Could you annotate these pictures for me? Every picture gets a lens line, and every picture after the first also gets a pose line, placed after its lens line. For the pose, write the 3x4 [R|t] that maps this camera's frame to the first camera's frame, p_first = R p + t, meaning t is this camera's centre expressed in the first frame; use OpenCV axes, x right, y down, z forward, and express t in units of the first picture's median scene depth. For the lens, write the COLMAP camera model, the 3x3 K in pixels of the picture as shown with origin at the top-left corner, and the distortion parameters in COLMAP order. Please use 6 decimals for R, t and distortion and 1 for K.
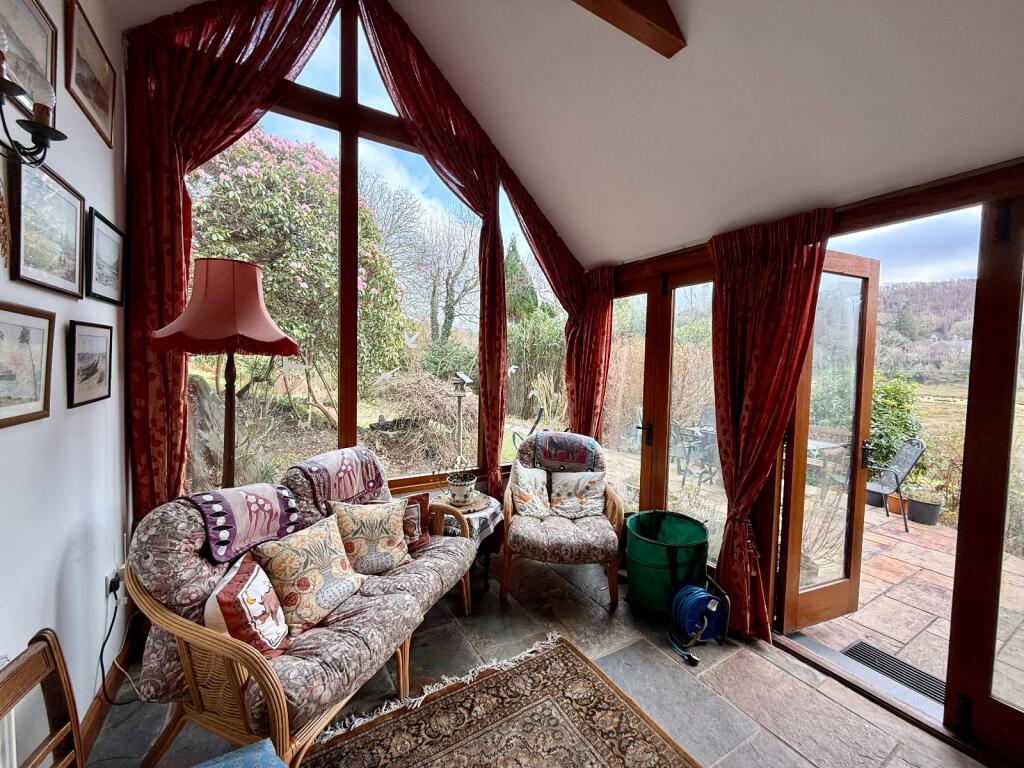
lens RADIAL K [[406.2, 0, 513.2], [0, 406.2, 384.9], [0, 0, 1]] dist [-0.002053, 0.000428]
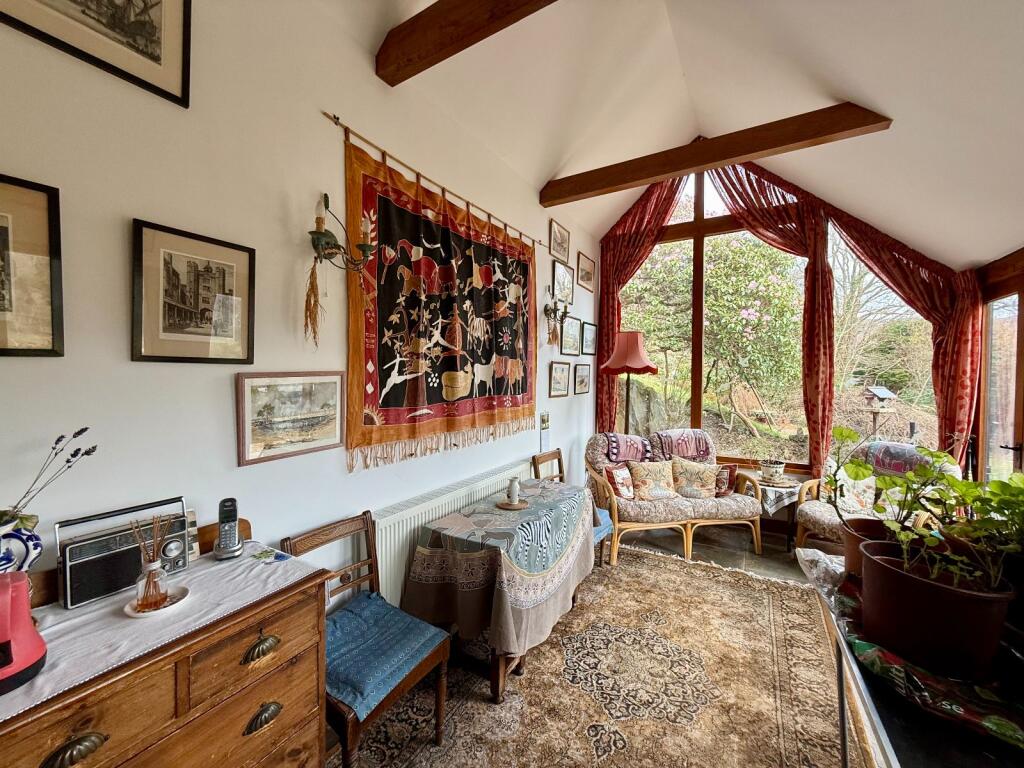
lens RADIAL K [[406.2, 0, 511.7], [0, 406.2, 380.5], [0, 0, 1]] dist [-0.002053, 0.000428]
pose [[0.474506, -0.007218, -0.880223, 0.852266], [-0.038066, 0.998863, -0.028711, 0.040503], [0.879429, 0.047130, 0.473691, -0.526414]]
